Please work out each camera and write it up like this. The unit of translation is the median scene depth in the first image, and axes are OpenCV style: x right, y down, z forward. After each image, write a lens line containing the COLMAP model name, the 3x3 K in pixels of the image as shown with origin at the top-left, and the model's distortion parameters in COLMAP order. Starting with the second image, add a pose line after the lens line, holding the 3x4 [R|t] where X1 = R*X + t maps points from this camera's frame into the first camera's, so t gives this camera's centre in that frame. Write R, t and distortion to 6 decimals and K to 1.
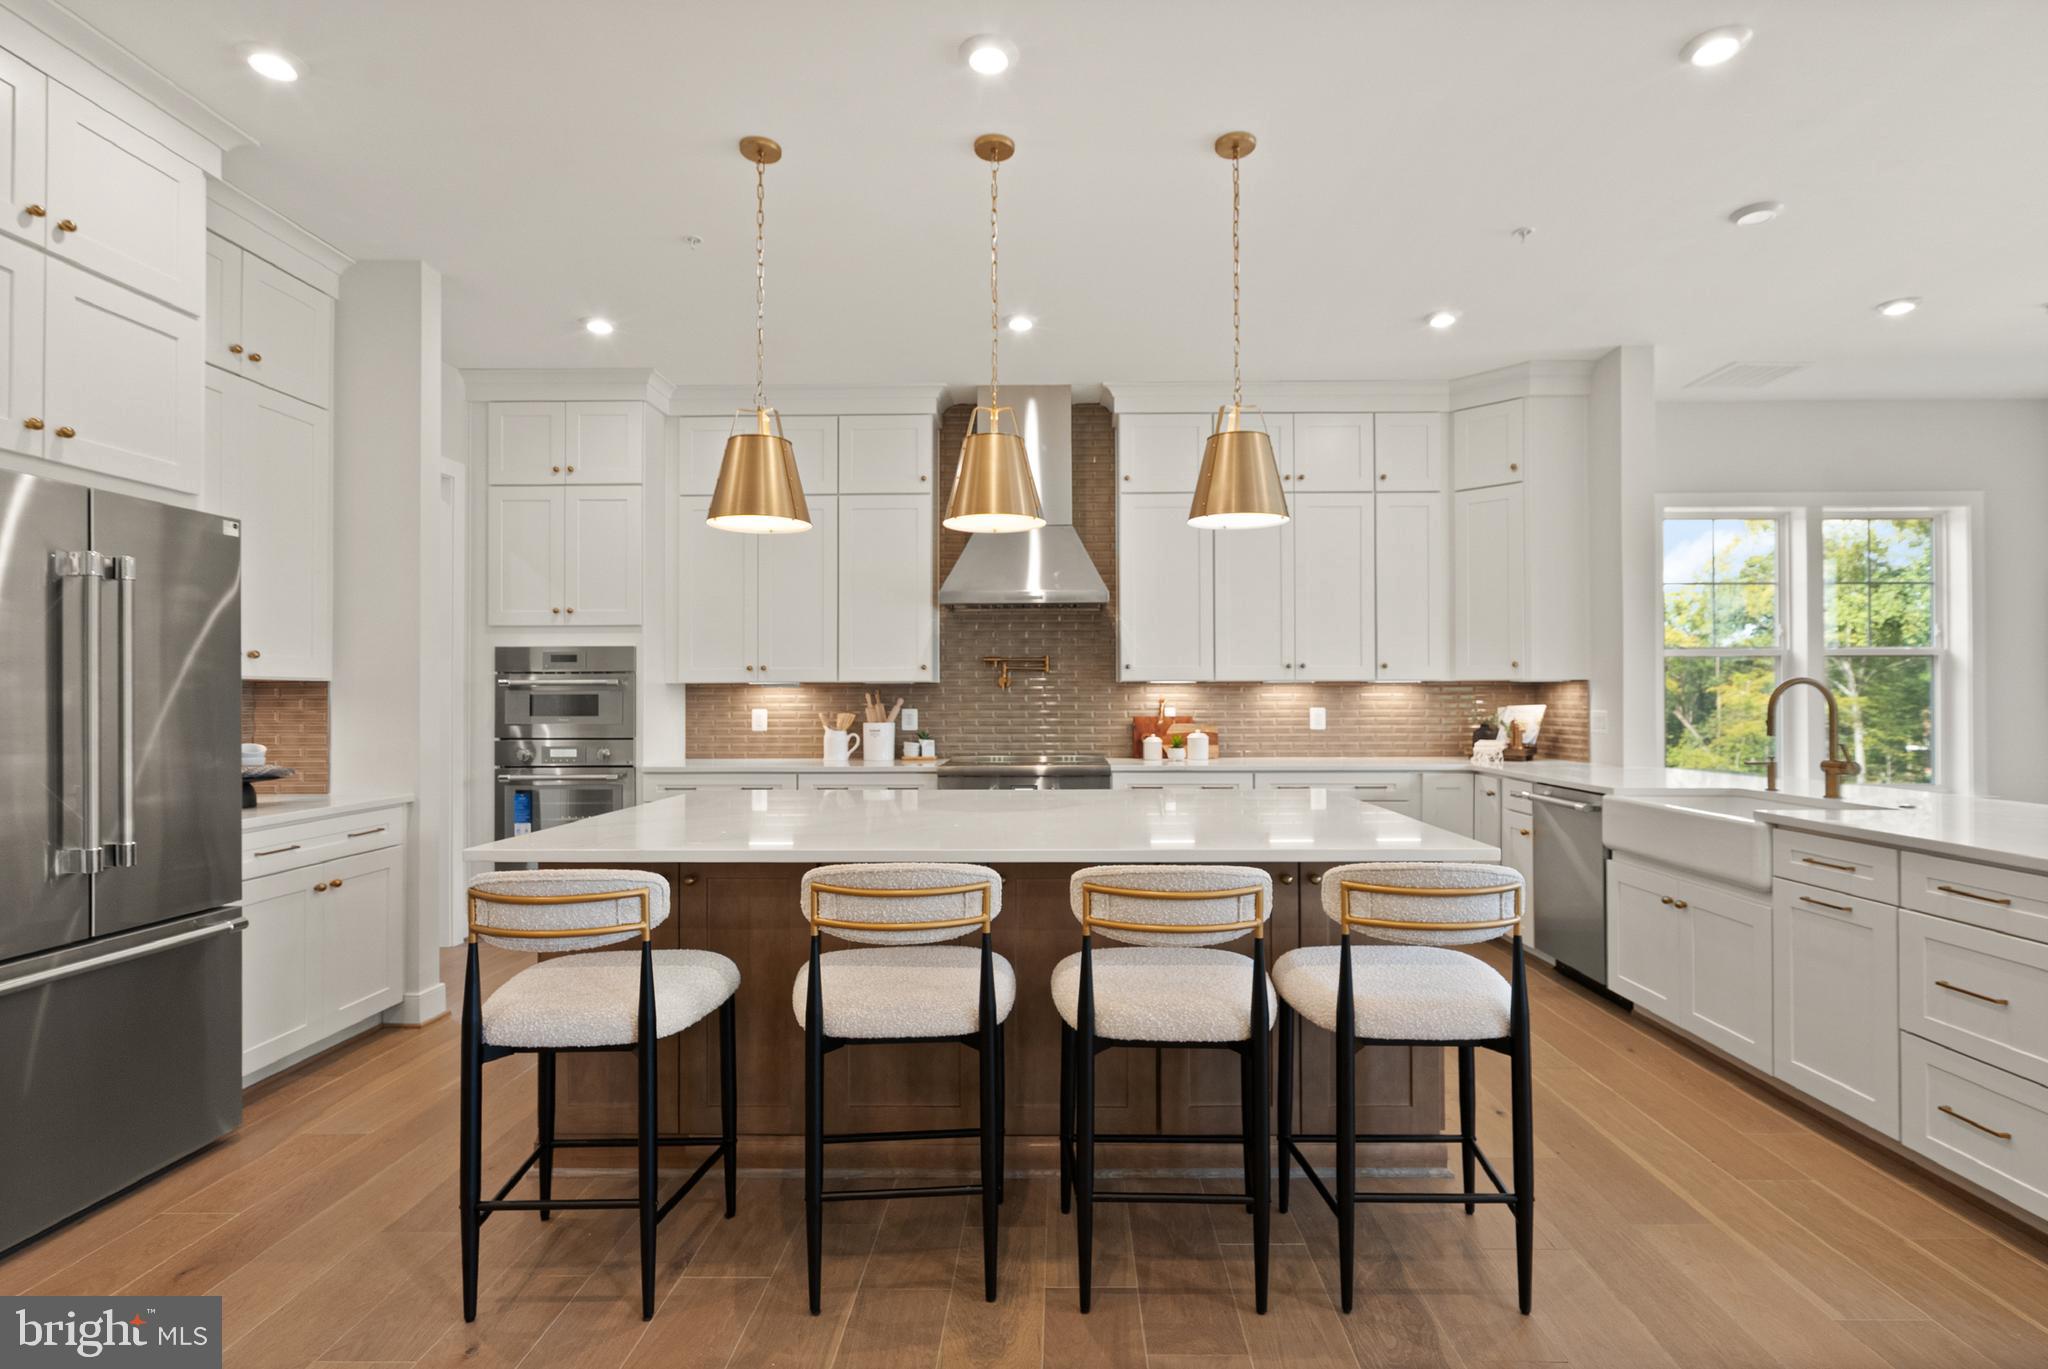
lens RADIAL K [[951.4, 0, 1035.2], [0, 951.4, 693.4], [0, 0, 1]] dist [0.000669, 0.000310]
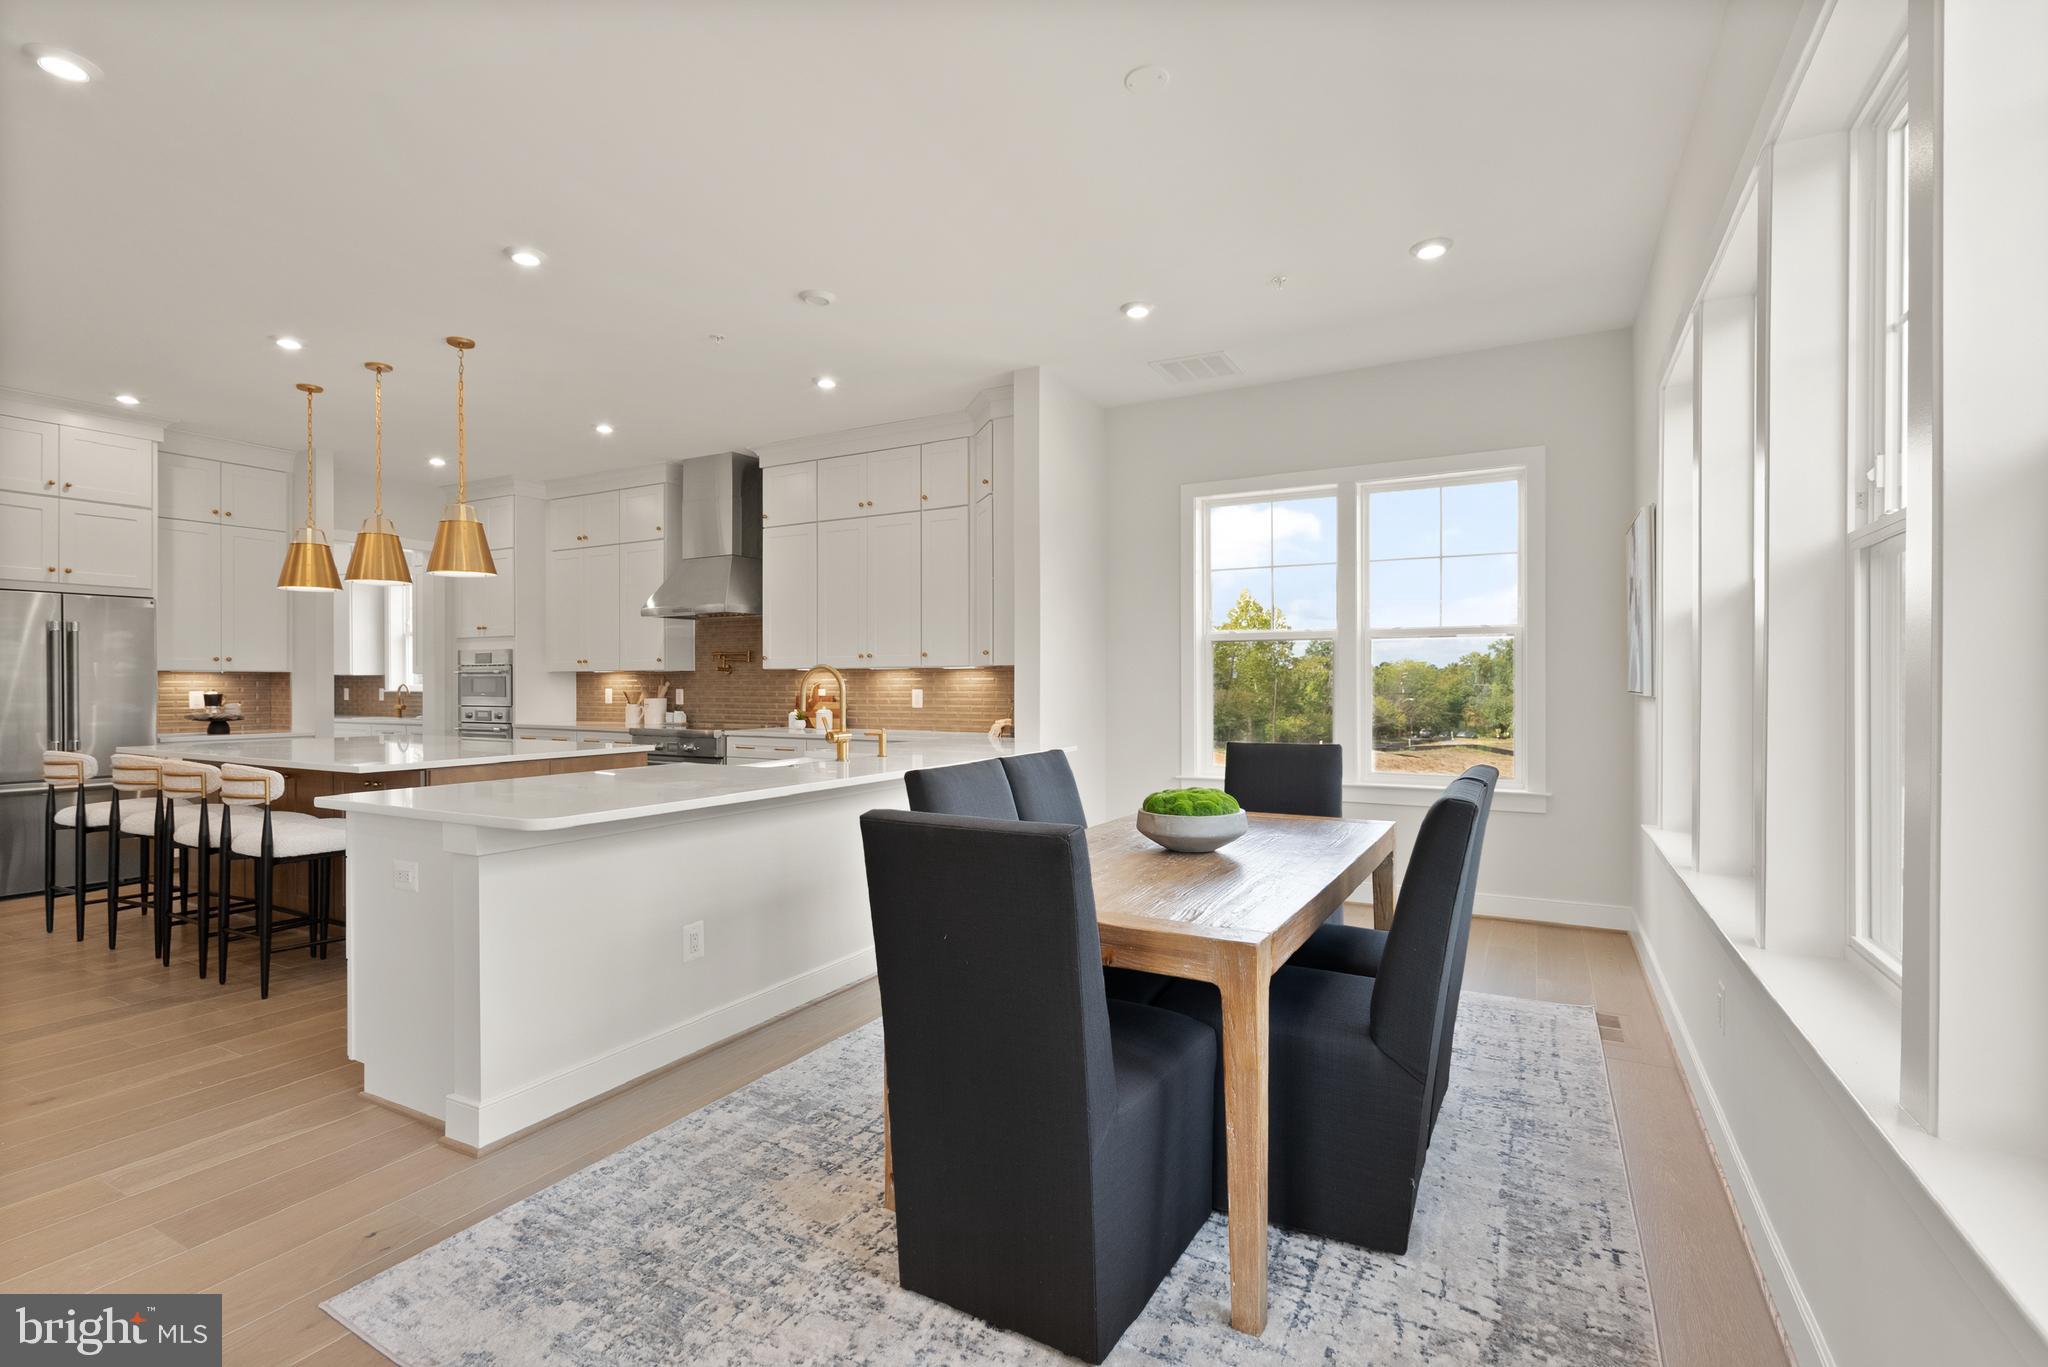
lens RADIAL K [[908.4, 0, 1024.0], [0, 908.4, 683.5], [0, 0, 1]] dist [0.001105, -0.000184]
pose [[0.884072, 0.001132, -0.467350, 1.000974], [0.002039, 0.999978, 0.006280, 0.000321], [0.467347, -0.006505, 0.884050, 0.043586]]
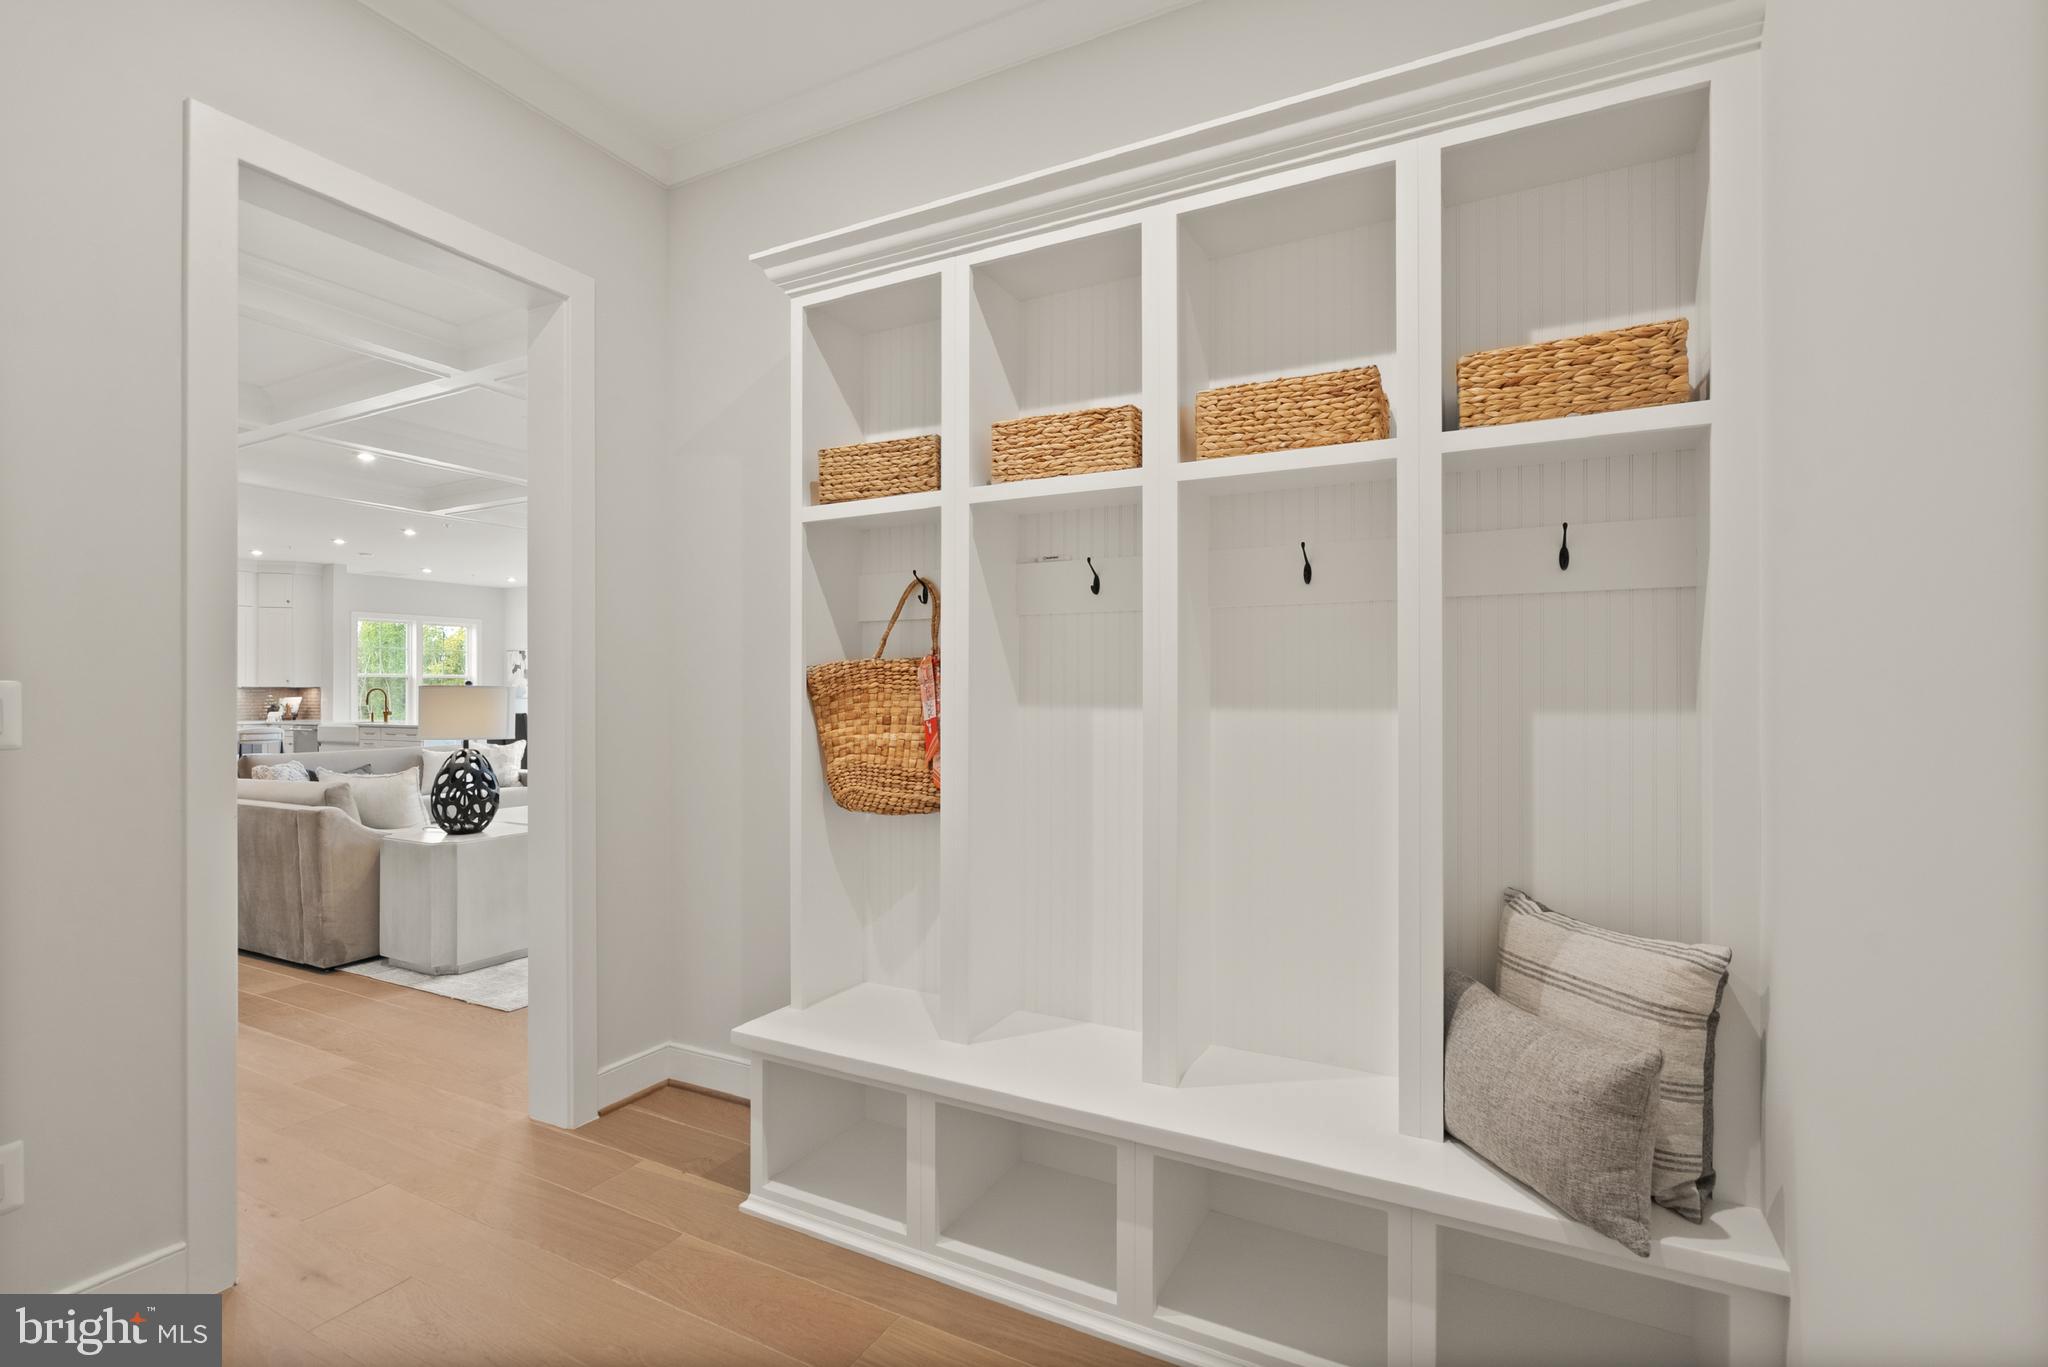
lens RADIAL K [[951.4, 0, 1035.2], [0, 951.4, 692.4], [0, 0, 1]] dist [0.000669, 0.000310]
pose [[0.445276, 0.005101, 0.895379, -0.792619], [-0.008290, 0.999964, -0.001574, -0.011047], [-0.895355, -0.006722, 0.445302, -1.728592]]
